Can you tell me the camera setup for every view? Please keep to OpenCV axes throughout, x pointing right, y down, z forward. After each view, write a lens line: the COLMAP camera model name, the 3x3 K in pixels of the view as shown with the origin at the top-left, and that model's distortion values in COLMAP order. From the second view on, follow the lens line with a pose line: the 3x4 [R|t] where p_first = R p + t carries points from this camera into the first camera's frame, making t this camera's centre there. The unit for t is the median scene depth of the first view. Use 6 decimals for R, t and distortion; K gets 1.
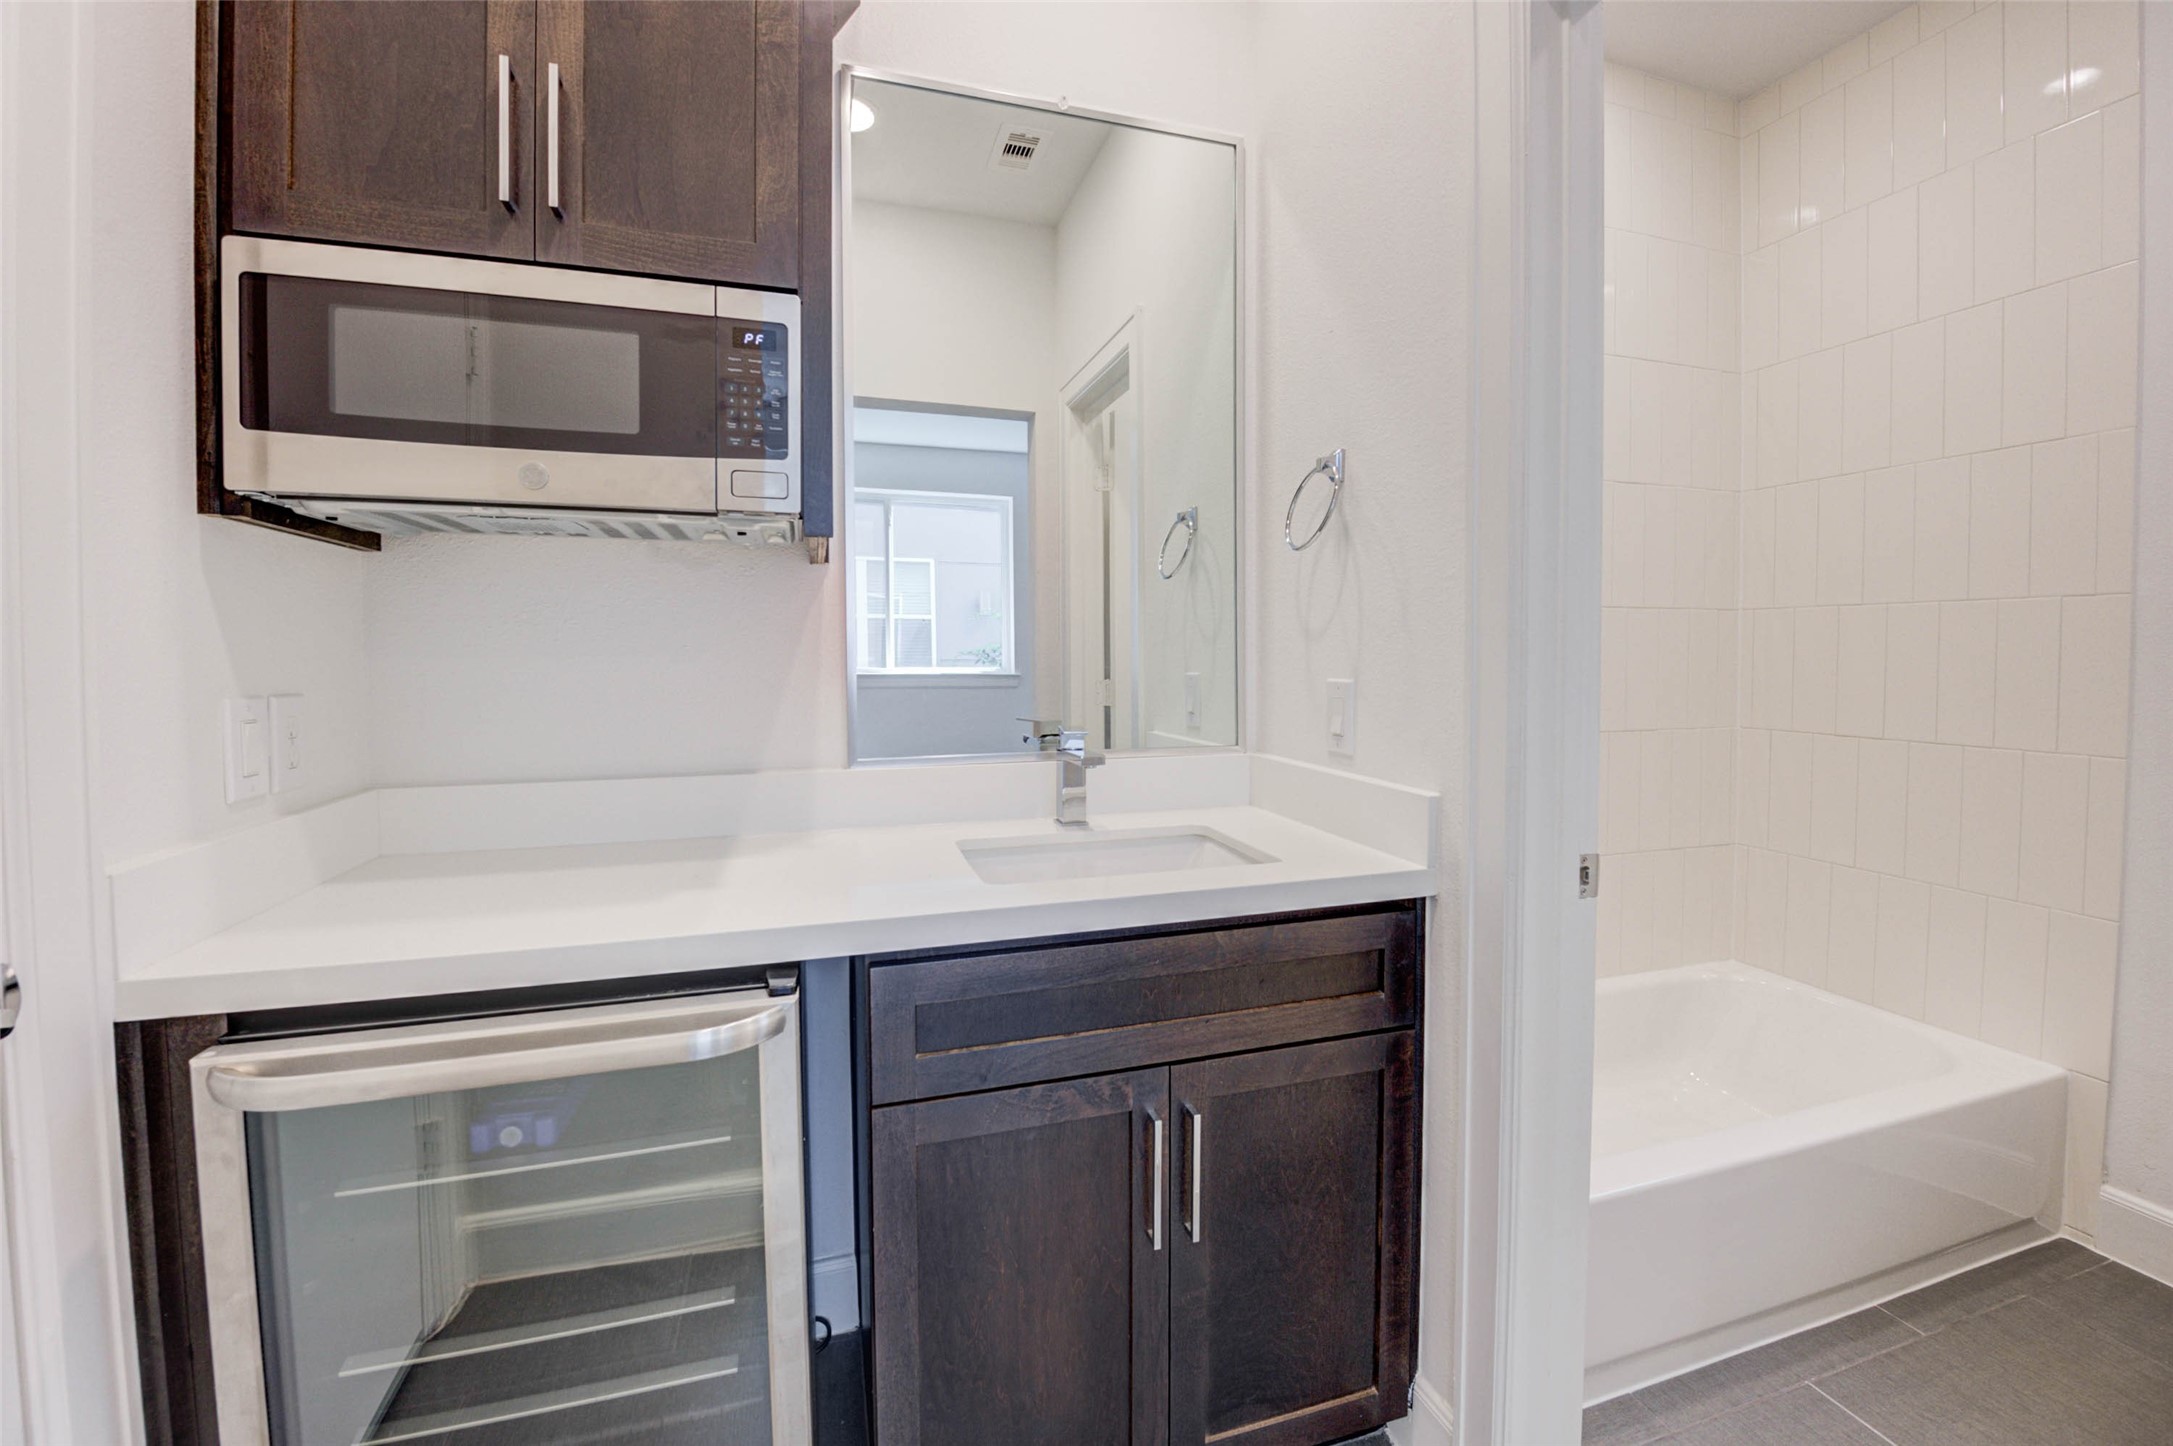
lens RADIAL K [[885.3, 0, 1091.5], [0, 885.3, 703.8], [0, 0, 1]] dist [-0.025245, 0.000510]
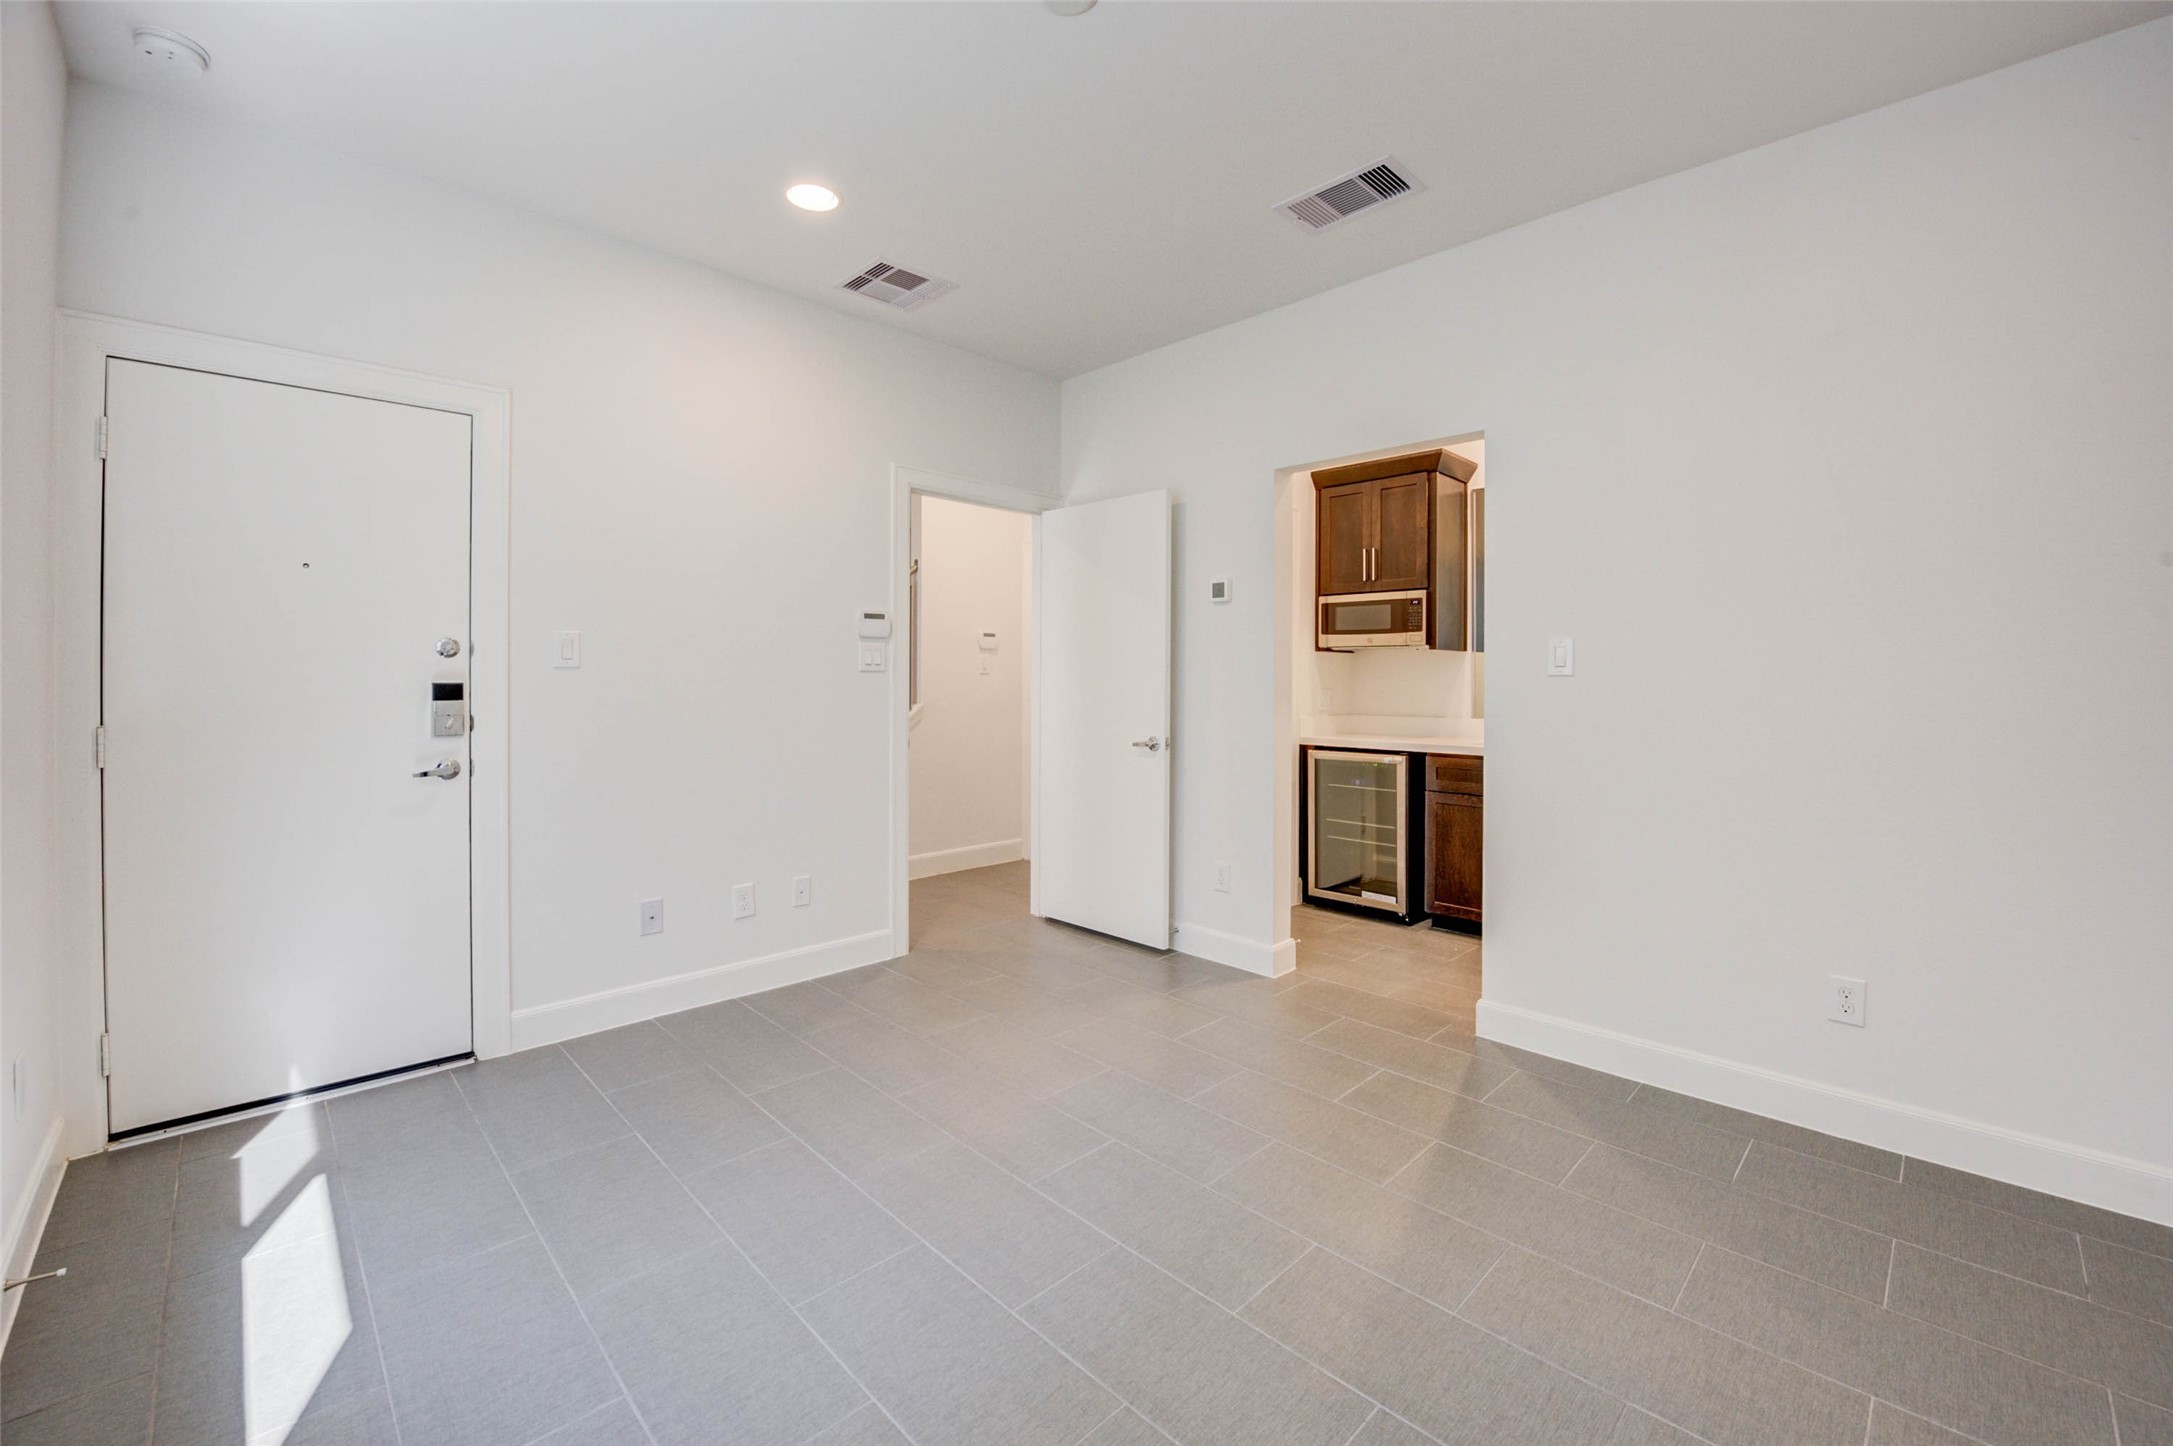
lens RADIAL K [[885.3, 0, 1086.3], [0, 885.3, 676.7], [0, 0, 1]] dist [-0.025245, 0.000510]
pose [[0.458030, 0.003953, -0.888928, 2.791769], [-0.035773, 0.999262, -0.013989, 0.041521], [0.888217, 0.038207, 0.457834, -2.416821]]
